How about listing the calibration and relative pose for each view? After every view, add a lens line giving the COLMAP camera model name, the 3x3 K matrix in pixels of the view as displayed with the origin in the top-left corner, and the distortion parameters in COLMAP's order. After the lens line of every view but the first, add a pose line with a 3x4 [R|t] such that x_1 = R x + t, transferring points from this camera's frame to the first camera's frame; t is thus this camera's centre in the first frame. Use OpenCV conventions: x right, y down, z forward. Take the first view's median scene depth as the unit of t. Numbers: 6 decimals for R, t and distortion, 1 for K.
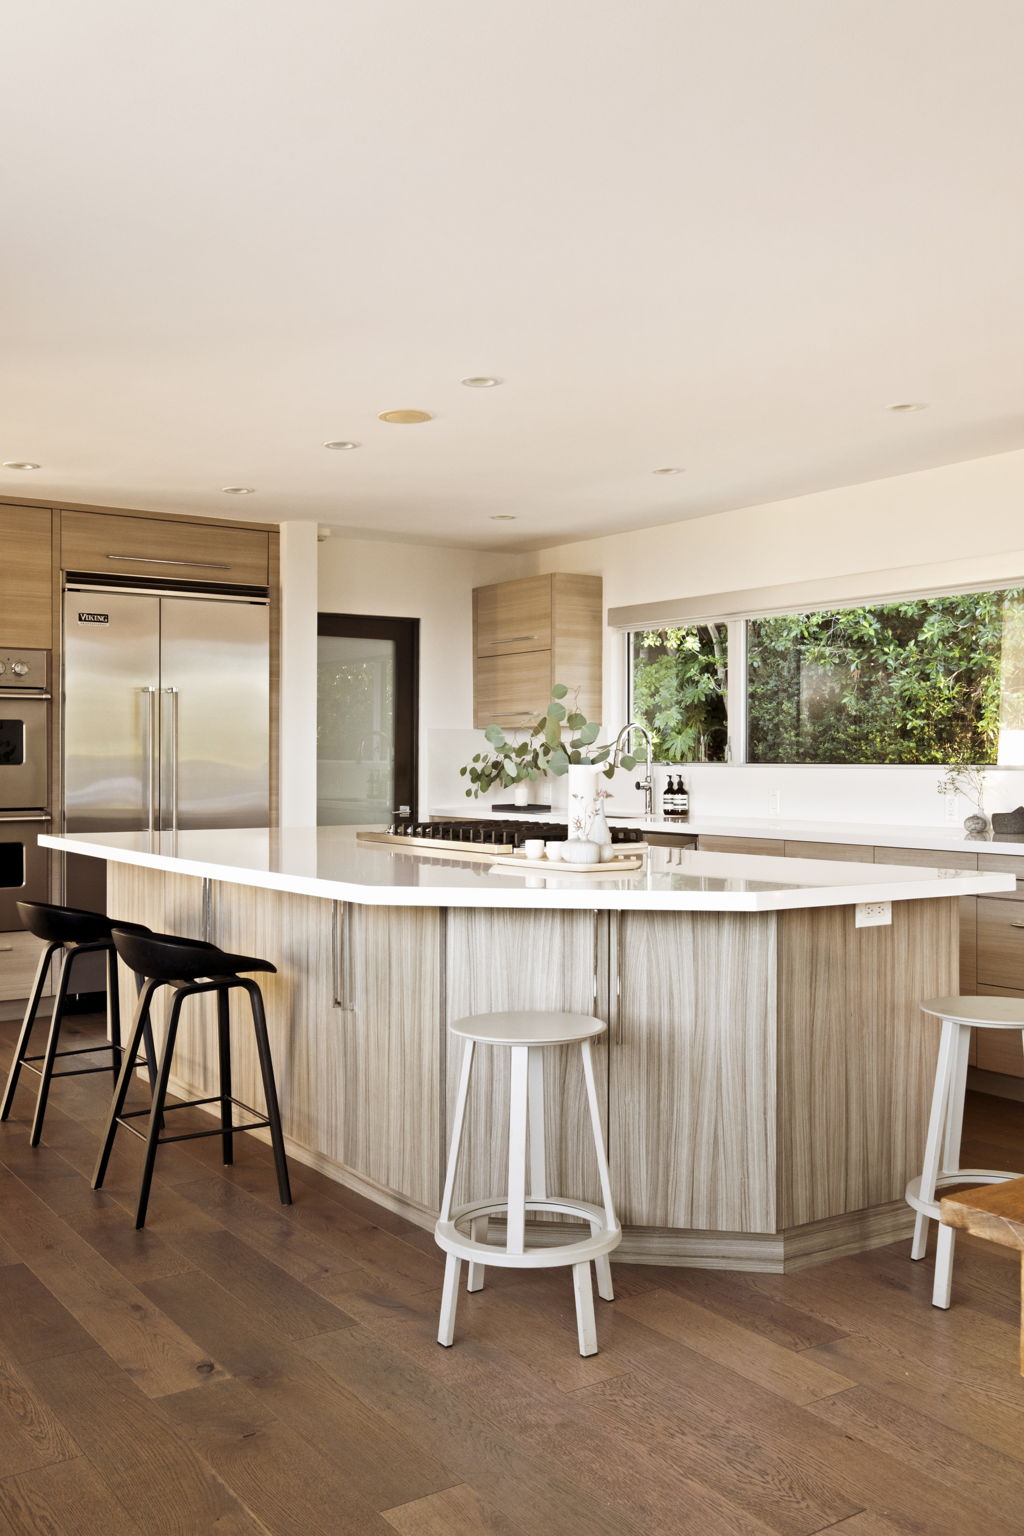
lens RADIAL K [[1371.1, 0, 508.0], [0, 1371.1, 765.3], [0, 0, 1]] dist [0.005395, -0.003657]
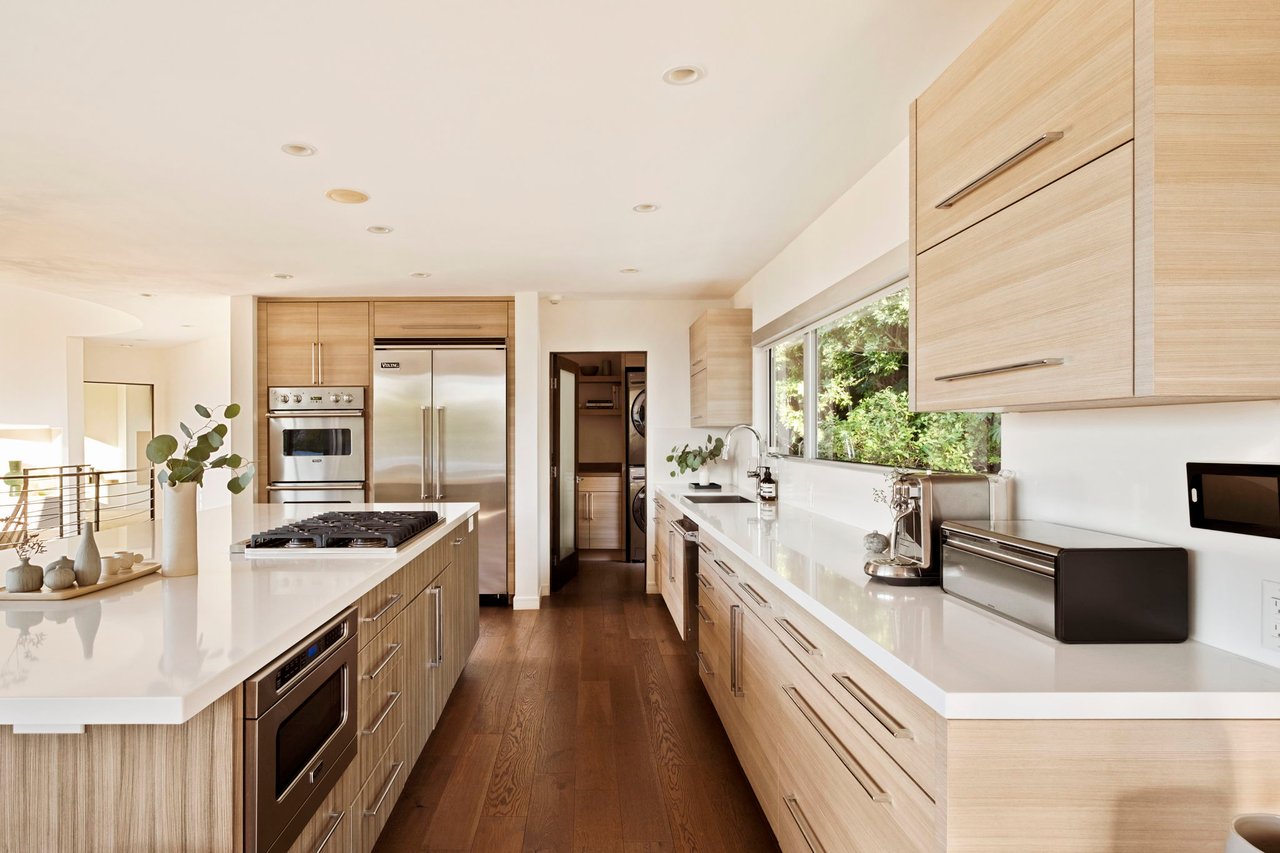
lens RADIAL K [[698.1, 0, 617.0], [0, 698.1, 442.3], [0, 0, 1]] dist [-0.013215, 0.001577]
pose [[0.834646, 0.001304, -0.550785, 0.351419], [0.002765, 0.999975, 0.006557, -0.018960], [0.550780, -0.006995, 0.834621, 0.420826]]
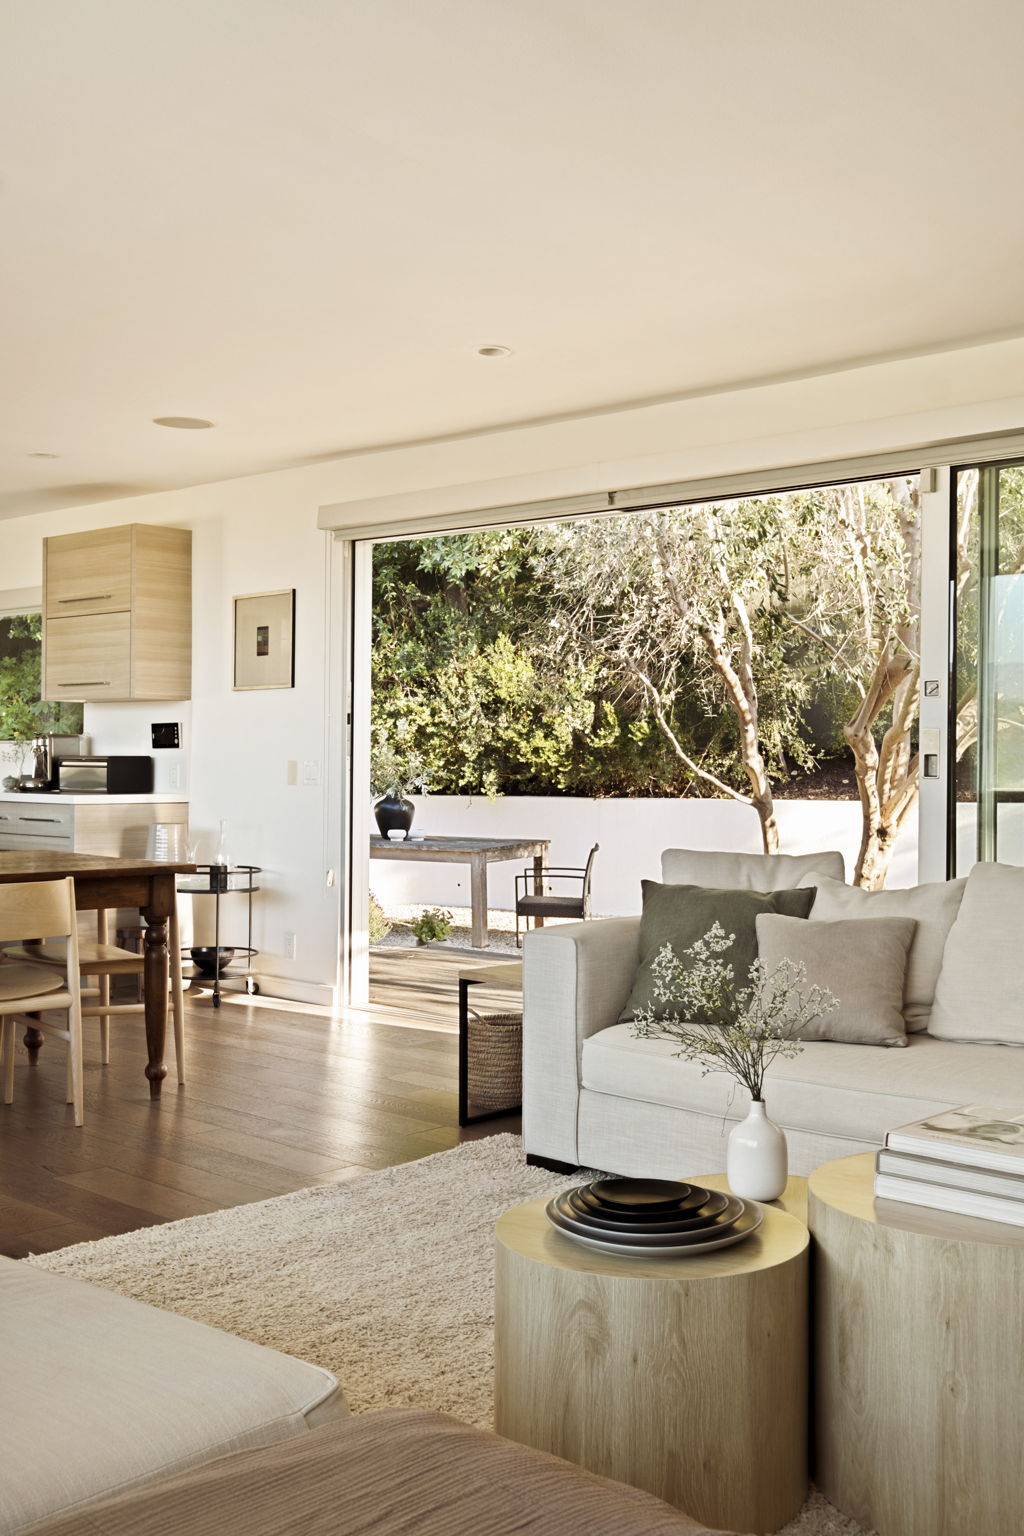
lens RADIAL K [[1655.2, 0, 510.2], [0, 1655.2, 766.5], [0, 0, 1]] dist [-0.007032, 0.000000]
pose [[0.978793, 0.004712, 0.204797, 0.387112], [-0.005196, 0.999985, 0.001823, 0.016539], [-0.204785, -0.002849, 0.978803, -0.576576]]
